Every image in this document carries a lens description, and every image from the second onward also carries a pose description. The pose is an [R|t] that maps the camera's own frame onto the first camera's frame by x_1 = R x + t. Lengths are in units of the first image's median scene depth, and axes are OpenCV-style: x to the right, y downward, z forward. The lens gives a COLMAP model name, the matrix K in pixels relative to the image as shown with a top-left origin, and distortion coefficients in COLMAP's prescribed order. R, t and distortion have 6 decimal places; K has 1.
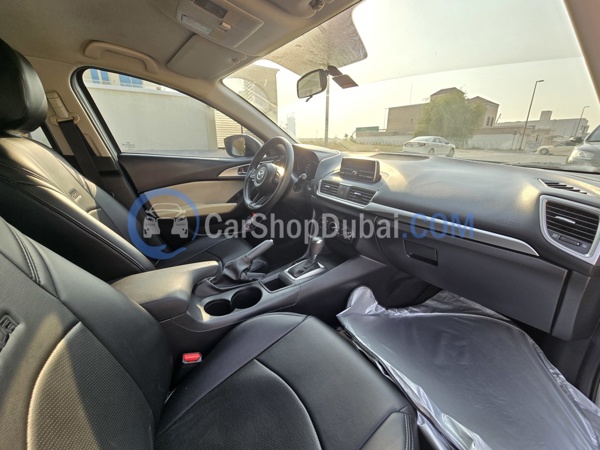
lens RADIAL K [[246.4, 0, 300.0], [0, 246.4, 225.0], [0, 0, 1]] dist [-0.035205, 0.011789]
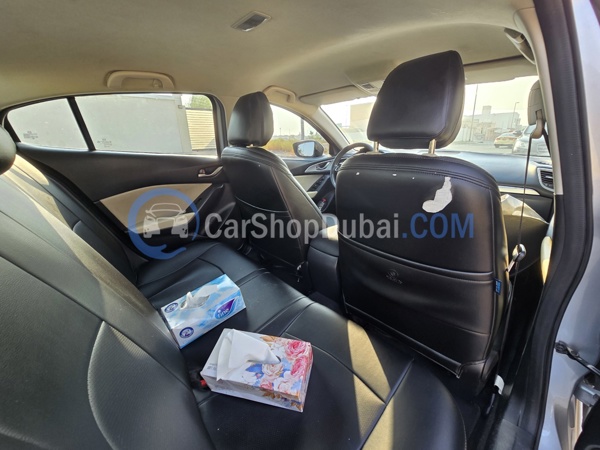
lens RADIAL K [[246.2, 0, 300.0], [0, 246.2, 225.0], [0, 0, 1]] dist [-0.002406, -0.000816]
pose [[0.988291, -0.071240, 0.134932, -0.117540], [0.070150, 0.997454, 0.012819, 0.016601], [-0.135501, -0.003203, 0.990772, -0.076457]]
